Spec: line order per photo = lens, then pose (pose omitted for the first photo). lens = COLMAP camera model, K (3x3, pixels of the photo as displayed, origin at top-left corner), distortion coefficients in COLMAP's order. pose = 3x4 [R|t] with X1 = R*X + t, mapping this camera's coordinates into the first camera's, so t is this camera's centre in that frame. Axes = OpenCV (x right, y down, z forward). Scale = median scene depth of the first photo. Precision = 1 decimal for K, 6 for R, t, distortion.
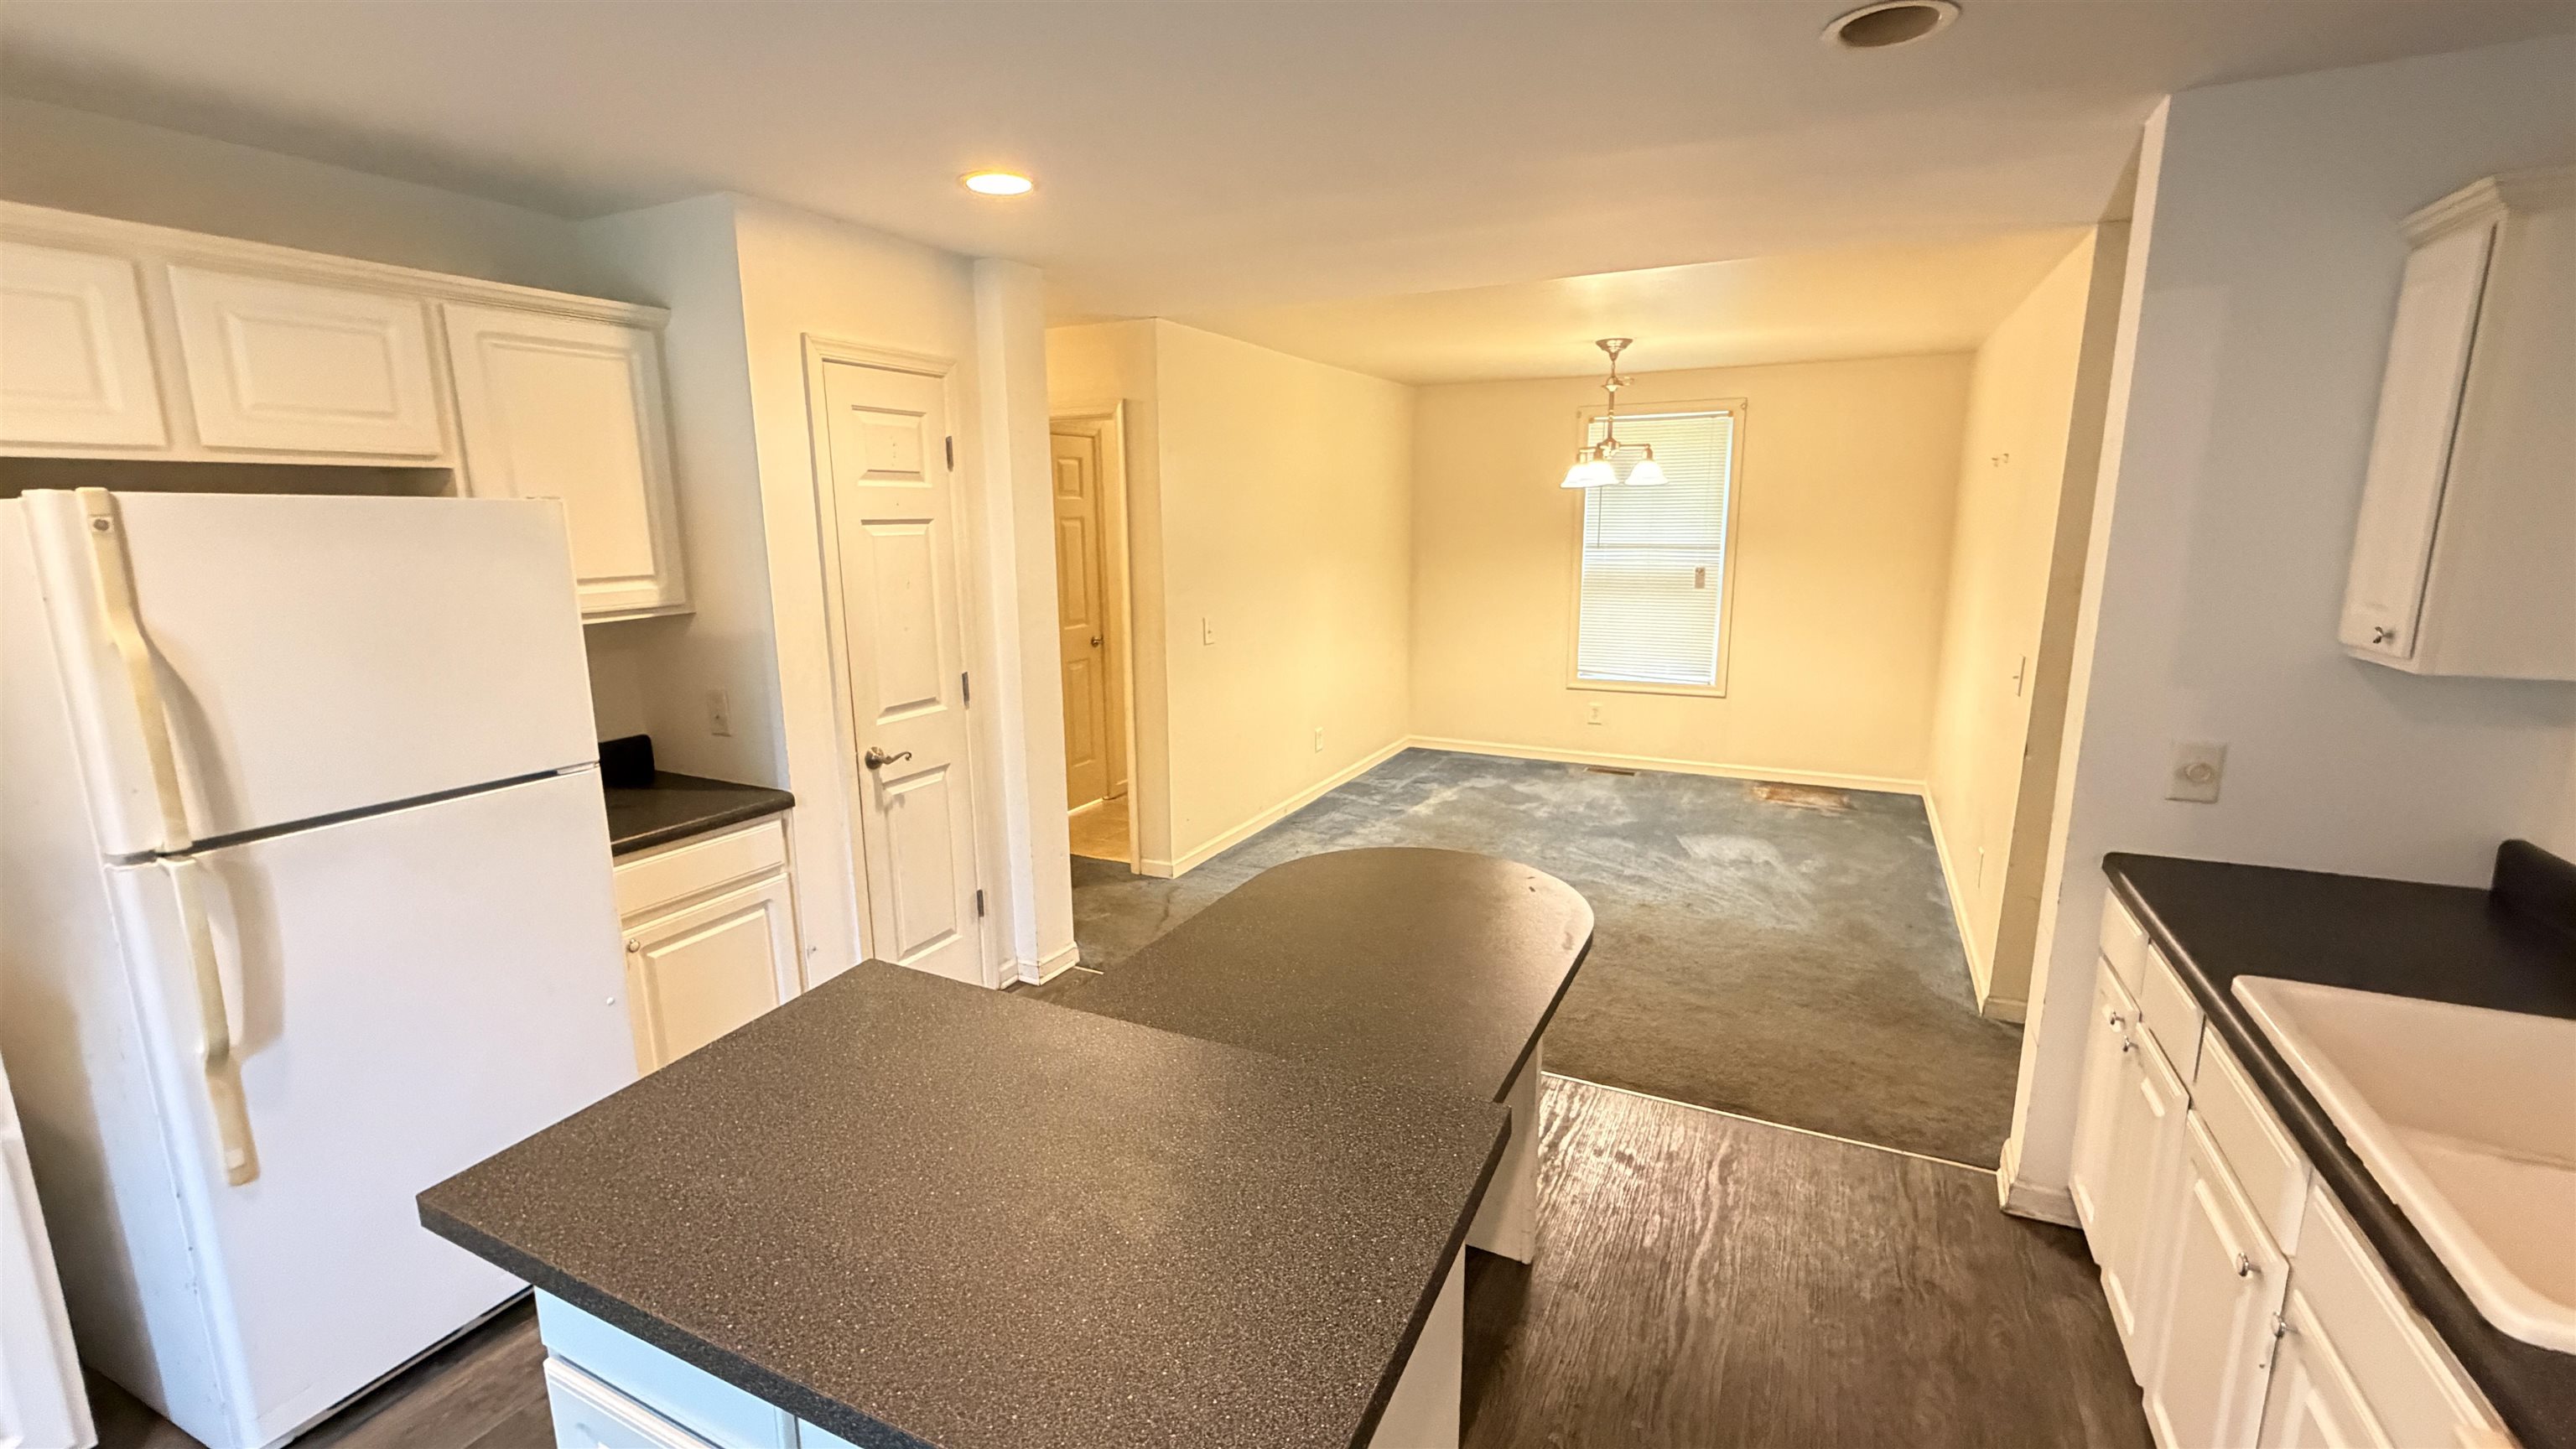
lens RADIAL K [[1085.9, 0, 1288.0], [0, 1085.9, 724.5], [0, 0, 1]] dist [-0.003357, -0.000735]
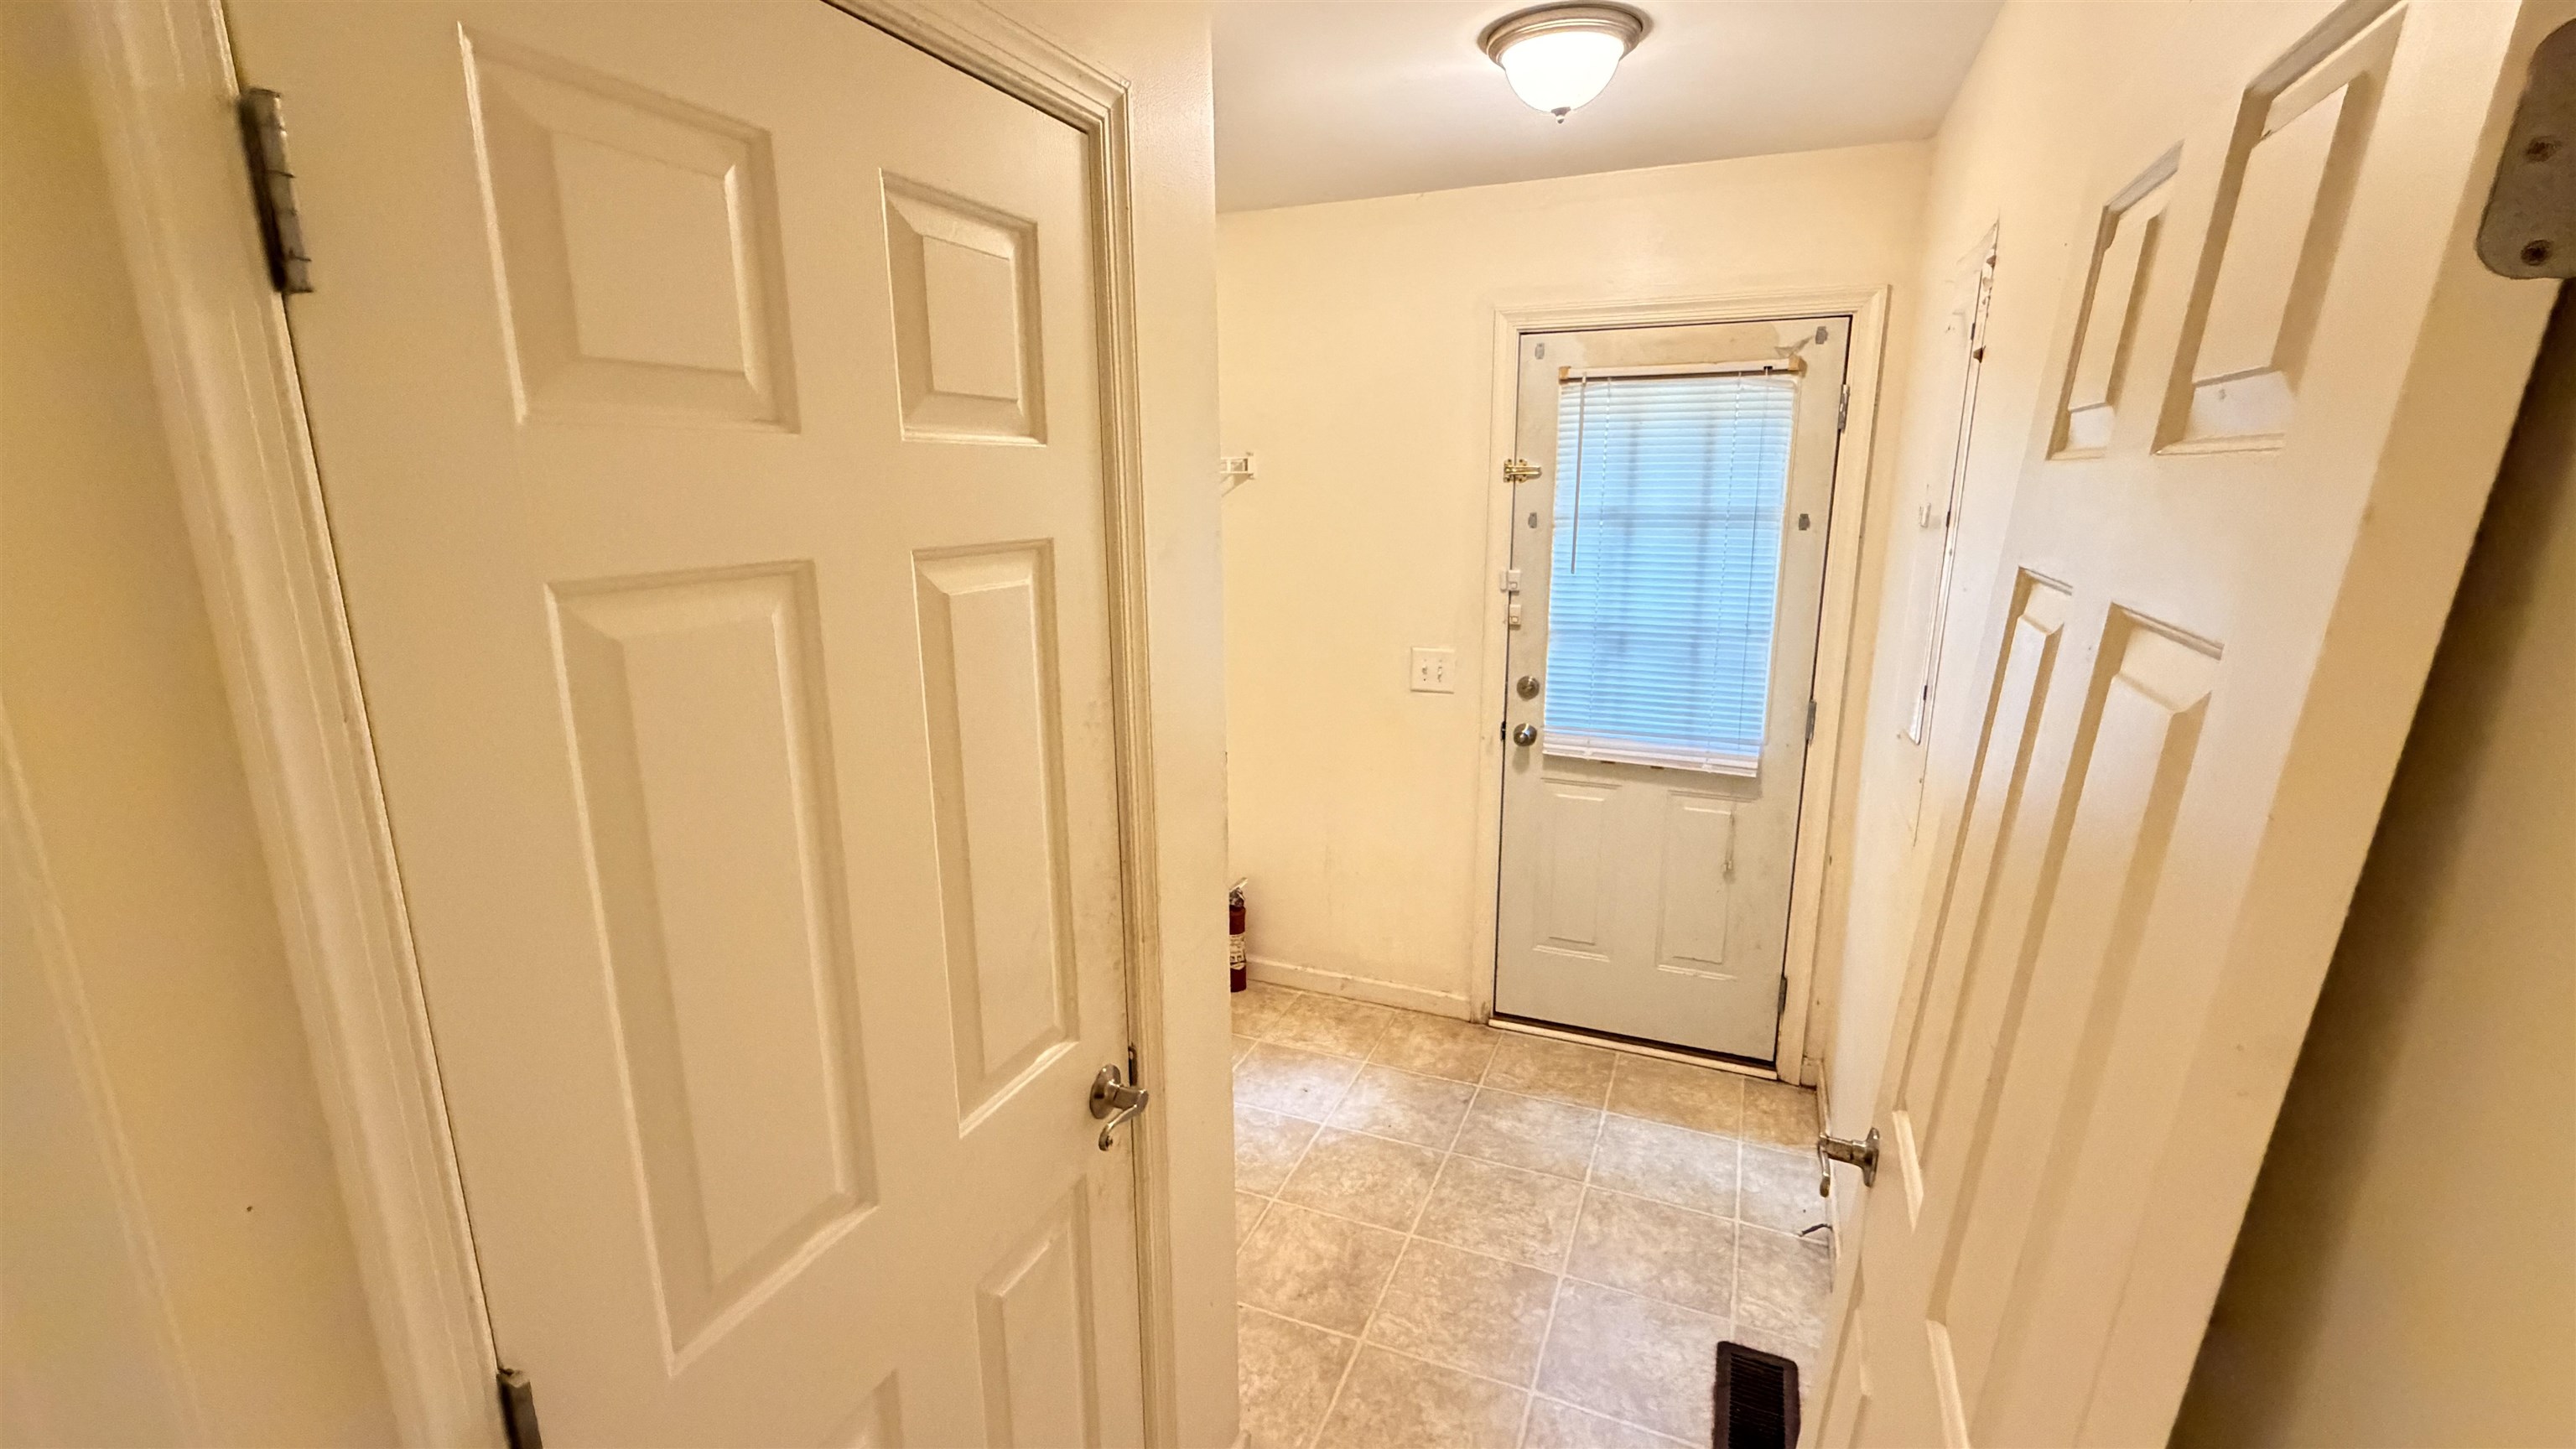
lens RADIAL K [[1085.9, 0, 1288.0], [0, 1085.9, 724.5], [0, 0, 1]] dist [-0.003357, -0.000735]
pose [[0.998394, -0.012409, 0.055274, -0.168139], [0.010857, 0.999541, 0.028292, -0.175629], [-0.055600, -0.027646, 0.998070, 0.861392]]
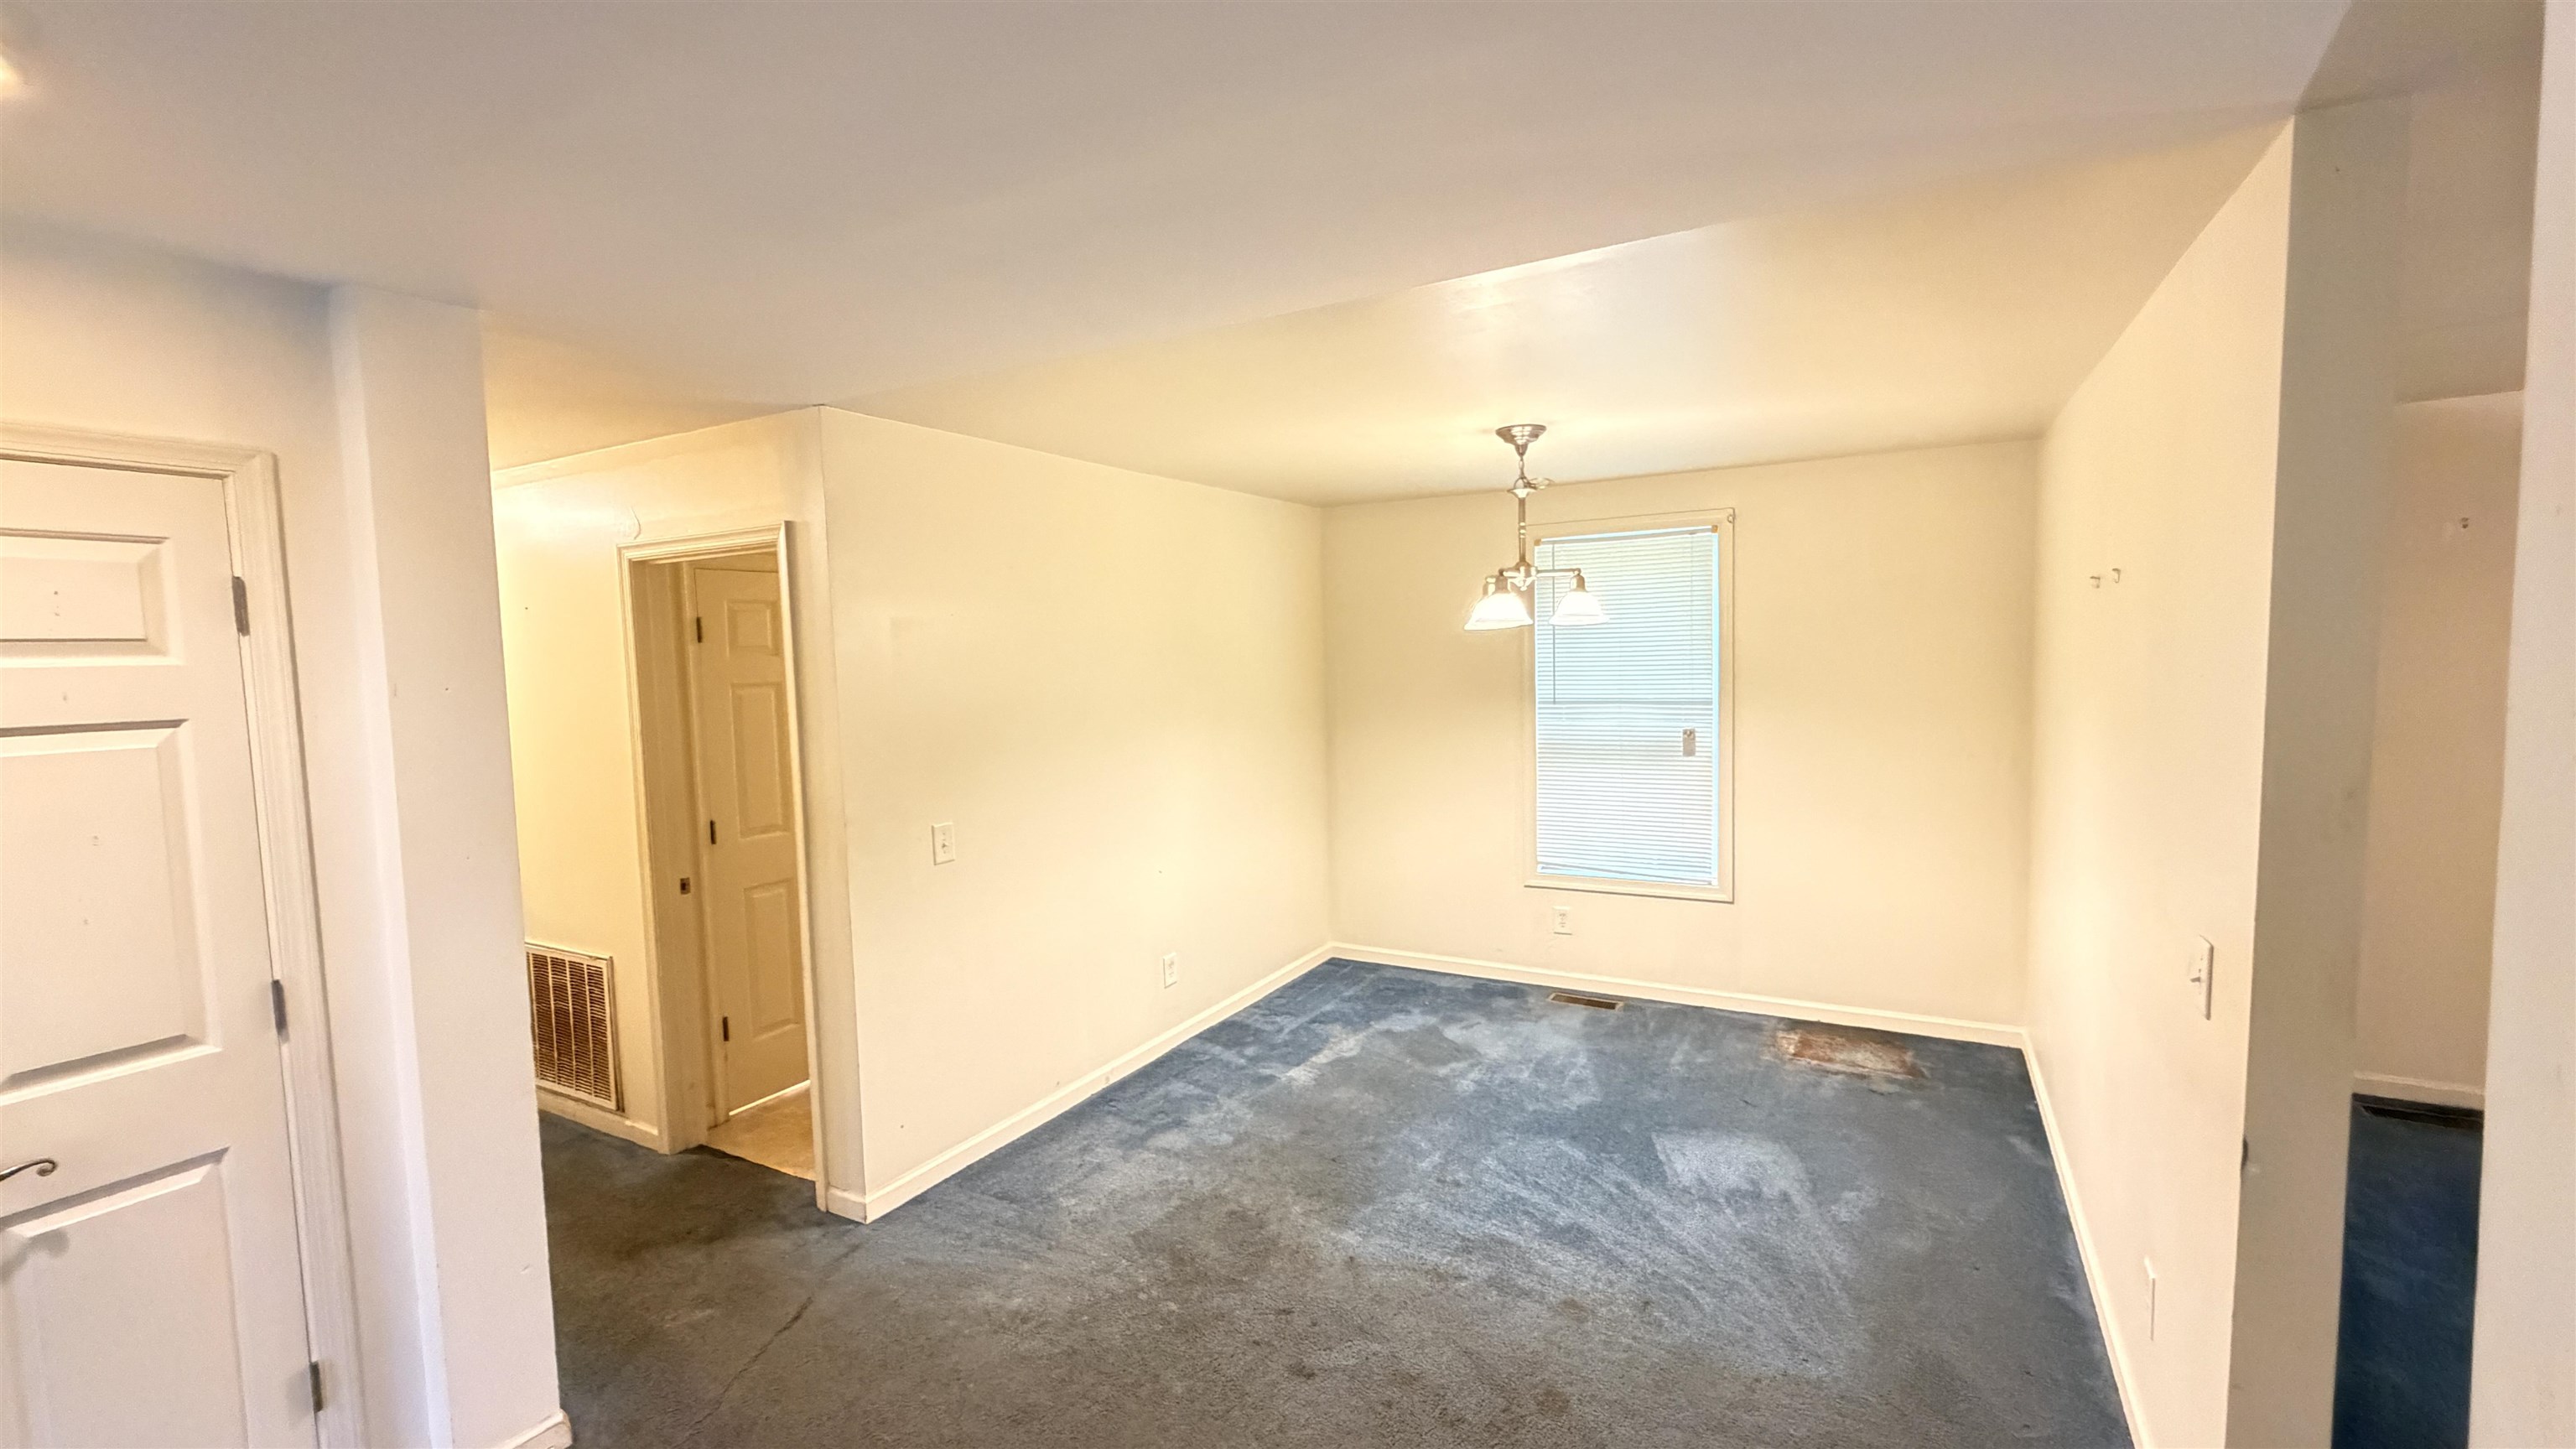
lens RADIAL K [[1085.9, 0, 1288.0], [0, 1085.9, 724.5], [0, 0, 1]] dist [-0.003357, -0.000735]
pose [[0.998584, -0.014591, -0.051158, 0.168559], [0.008197, 0.992368, -0.123040, -0.068369], [0.052563, 0.122446, 0.991082, 0.285769]]
